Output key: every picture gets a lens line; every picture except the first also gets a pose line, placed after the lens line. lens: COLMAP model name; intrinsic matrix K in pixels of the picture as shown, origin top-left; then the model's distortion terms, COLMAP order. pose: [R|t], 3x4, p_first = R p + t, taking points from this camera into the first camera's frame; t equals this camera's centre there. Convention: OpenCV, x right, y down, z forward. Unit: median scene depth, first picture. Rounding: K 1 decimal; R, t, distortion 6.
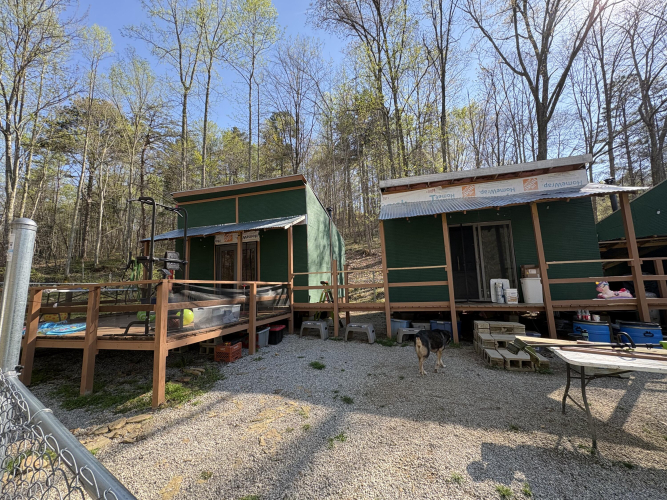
lens RADIAL K [[264.8, 0, 333.9], [0, 264.8, 250.2], [0, 0, 1]] dist [0.000870, 0.000083]
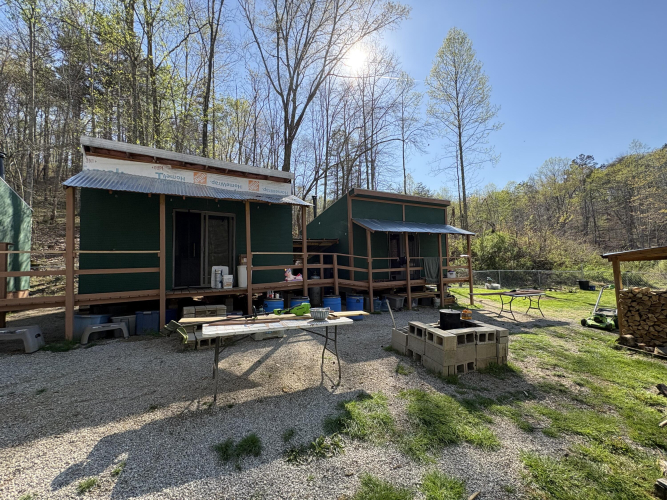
lens RADIAL K [[264.8, 0, 333.9], [0, 264.8, 250.2], [0, 0, 1]] dist [0.000870, 0.000083]
pose [[0.677079, 0.055201, 0.733837, 0.158933], [-0.089891, 0.995919, 0.008023, -0.007585], [-0.730400, -0.071398, 0.679278, -0.079014]]
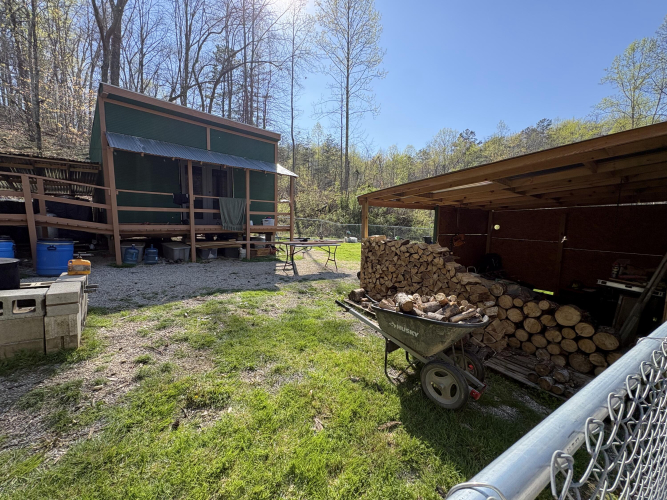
lens RADIAL K [[264.8, 0, 333.9], [0, 264.8, 250.2], [0, 0, 1]] dist [0.000870, 0.000083]
pose [[0.421582, -0.064047, 0.904526, 0.776711], [-0.153856, 0.977987, 0.140958, -0.015290], [-0.893643, -0.198592, 0.402448, -0.446053]]
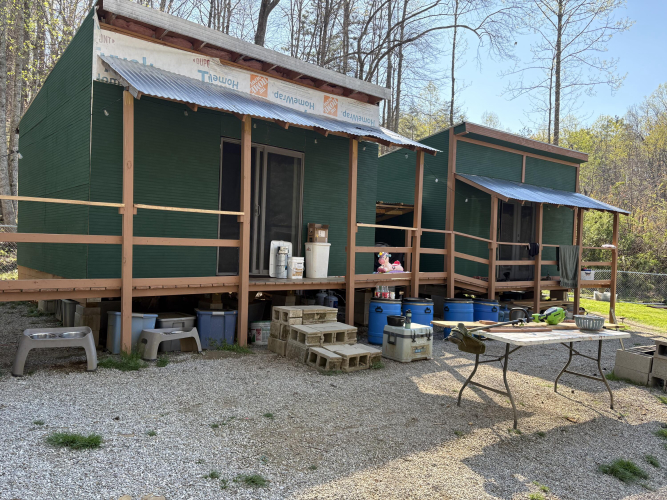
lens RADIAL K [[503.0, 0, 339.0], [0, 503.0, 250.4], [0, 0, 1]] dist [0.048281, -0.054721]
pose [[0.551260, 0.041934, 0.833279, -0.349188], [-0.159749, 0.985563, 0.056086, 0.045500], [-0.818897, -0.164034, 0.550000, 0.241775]]
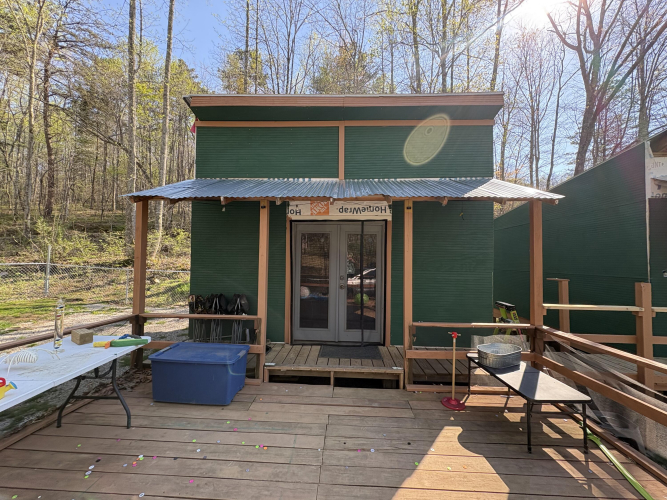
lens RADIAL K [[264.8, 0, 333.9], [0, 264.8, 250.2], [0, 0, 1]] dist [0.000870, 0.000083]
pose [[0.974036, 0.058310, 0.218757, -0.725718], [-0.078861, 0.993133, 0.086416, -0.020221], [-0.212216, -0.101424, 0.971945, 0.775978]]
